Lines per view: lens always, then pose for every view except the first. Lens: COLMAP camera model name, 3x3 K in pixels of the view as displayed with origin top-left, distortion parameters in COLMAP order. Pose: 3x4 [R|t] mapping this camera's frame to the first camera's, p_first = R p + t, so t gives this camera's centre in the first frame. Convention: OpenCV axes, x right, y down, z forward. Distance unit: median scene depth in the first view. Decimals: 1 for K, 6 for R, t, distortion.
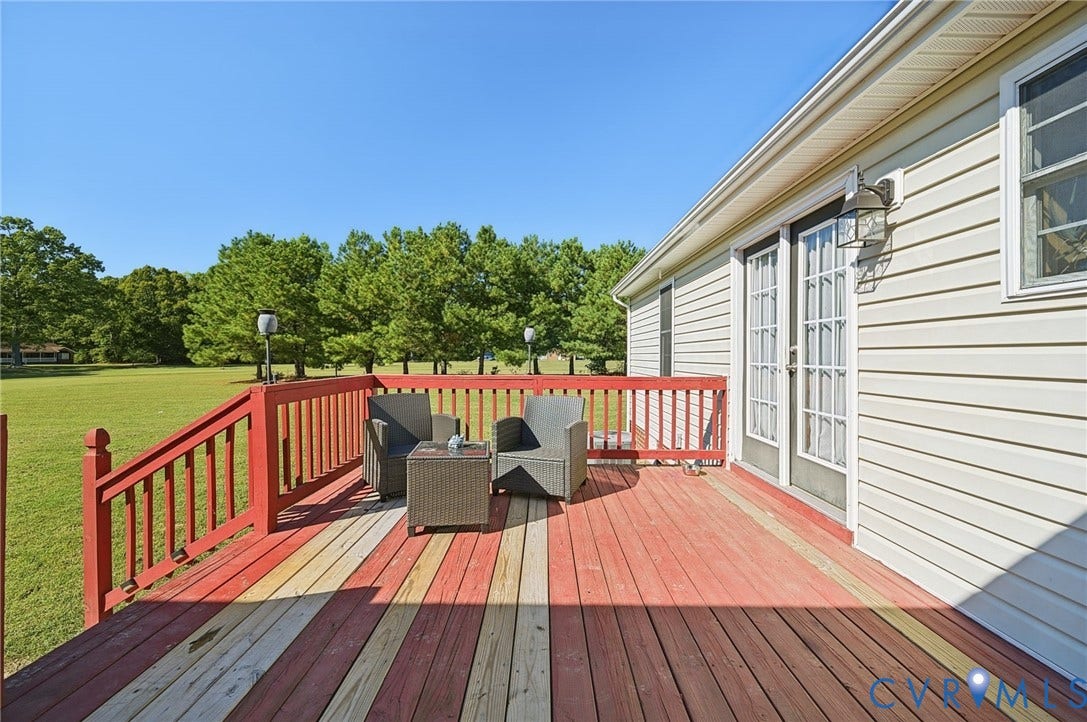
lens RADIAL K [[428.6, 0, 545.3], [0, 428.6, 354.8], [0, 0, 1]] dist [-0.001224, 0.000303]
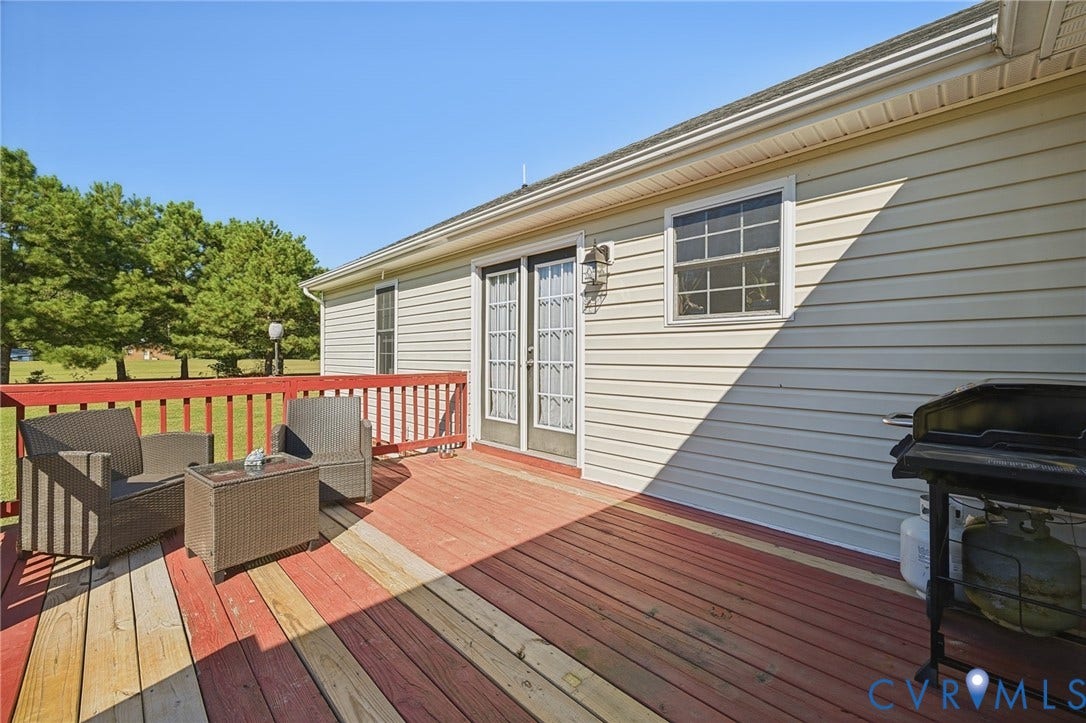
lens RADIAL K [[427.6, 0, 538.0], [0, 427.6, 356.5], [0, 0, 1]] dist [-0.002261, 0.000066]
pose [[0.709214, -0.006941, 0.704959, -0.290156], [0.000637, 0.999957, 0.009204, -0.001910], [-0.704993, -0.006079, 0.709188, 0.014851]]
